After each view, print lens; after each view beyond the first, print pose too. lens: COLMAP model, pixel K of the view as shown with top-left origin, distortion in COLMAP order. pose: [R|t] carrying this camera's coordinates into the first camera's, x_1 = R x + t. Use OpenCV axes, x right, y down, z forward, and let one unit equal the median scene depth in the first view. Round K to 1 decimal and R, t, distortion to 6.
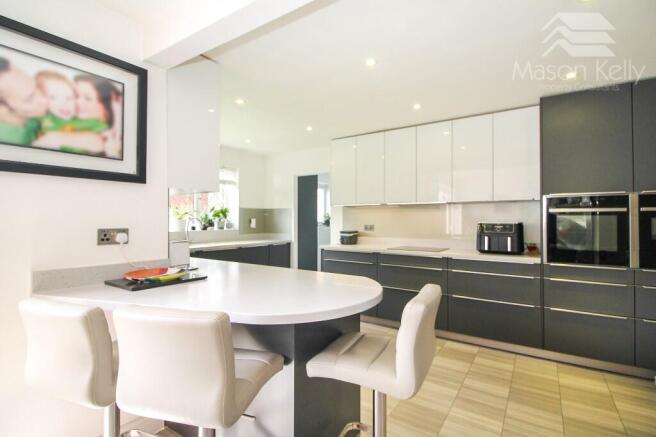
lens RADIAL K [[312.7, 0, 331.5], [0, 312.7, 217.0], [0, 0, 1]] dist [0.002270, -0.001980]
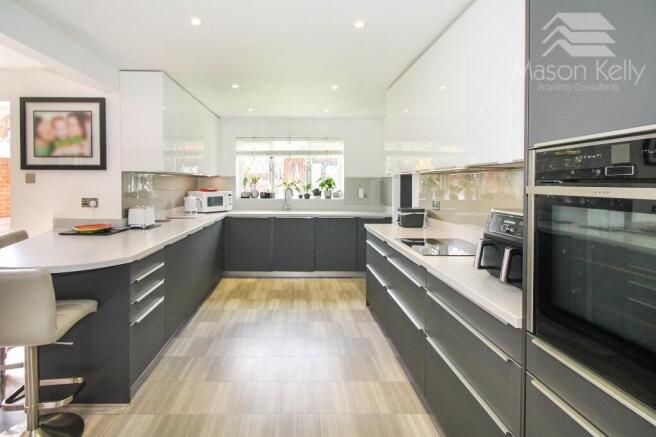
lens RADIAL K [[312.7, 0, 283.3], [0, 312.7, 189.9], [0, 0, 1]] dist [0.002270, -0.001980]
pose [[0.570630, 0.019536, -0.820975, 0.489982], [0.001232, 0.999695, 0.024646, -0.017755], [0.821206, -0.015075, 0.570433, 0.336655]]
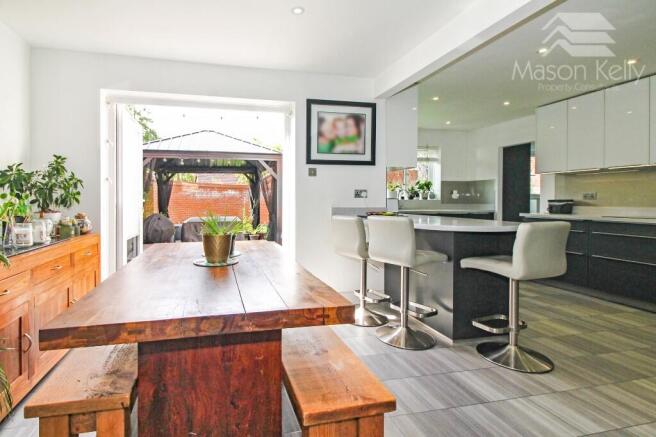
lens RADIAL K [[312.7, 0, 286.0], [0, 312.7, 205.9], [0, 0, 1]] dist [0.002270, -0.001980]
pose [[0.711210, 0.016826, -0.702778, 0.133177], [0.006465, 0.999515, 0.030473, 0.028796], [0.702950, -0.026217, 0.710756, -0.275569]]
